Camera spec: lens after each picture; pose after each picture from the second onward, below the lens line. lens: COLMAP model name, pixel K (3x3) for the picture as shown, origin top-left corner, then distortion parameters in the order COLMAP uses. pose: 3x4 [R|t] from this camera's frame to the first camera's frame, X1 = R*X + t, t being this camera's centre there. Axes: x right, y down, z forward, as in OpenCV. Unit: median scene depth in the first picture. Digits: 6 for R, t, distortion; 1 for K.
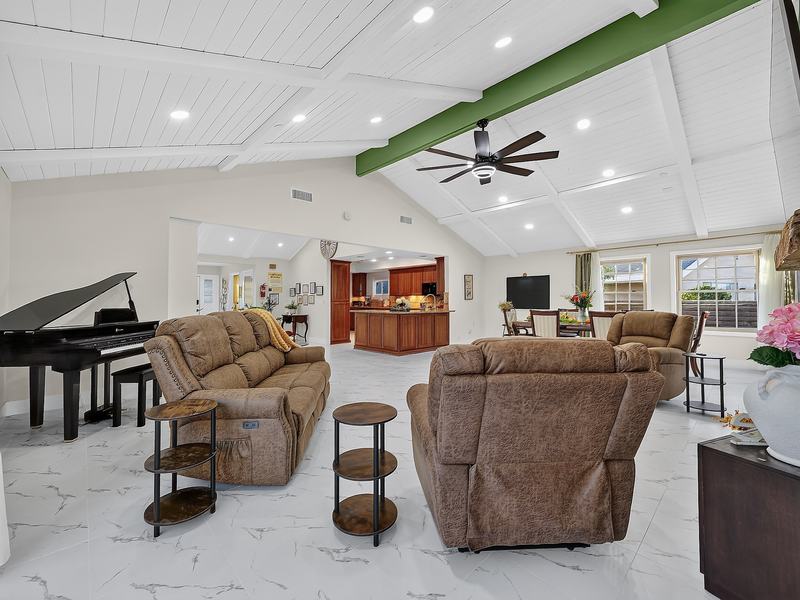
lens RADIAL K [[334.7, 0, 399.2], [0, 334.7, 294.4], [0, 0, 1]] dist [-0.013067, 0.001153]
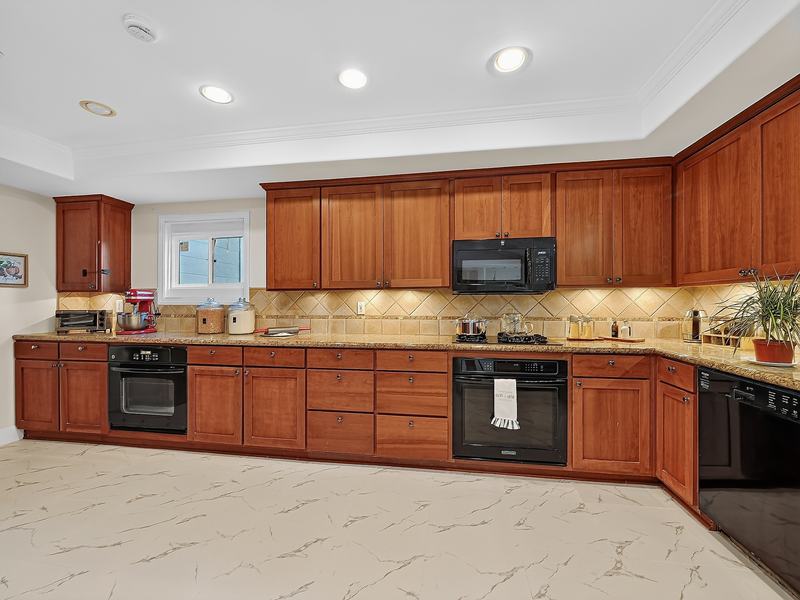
lens RADIAL K [[334.7, 0, 401.3], [0, 334.7, 300.9], [0, 0, 1]] dist [-0.013067, 0.001153]
pose [[0.797083, 0.000794, 0.603869, -0.087987], [-0.009890, 0.999882, 0.011741, 0.006913], [-0.603789, -0.015331, 0.796997, 0.677556]]
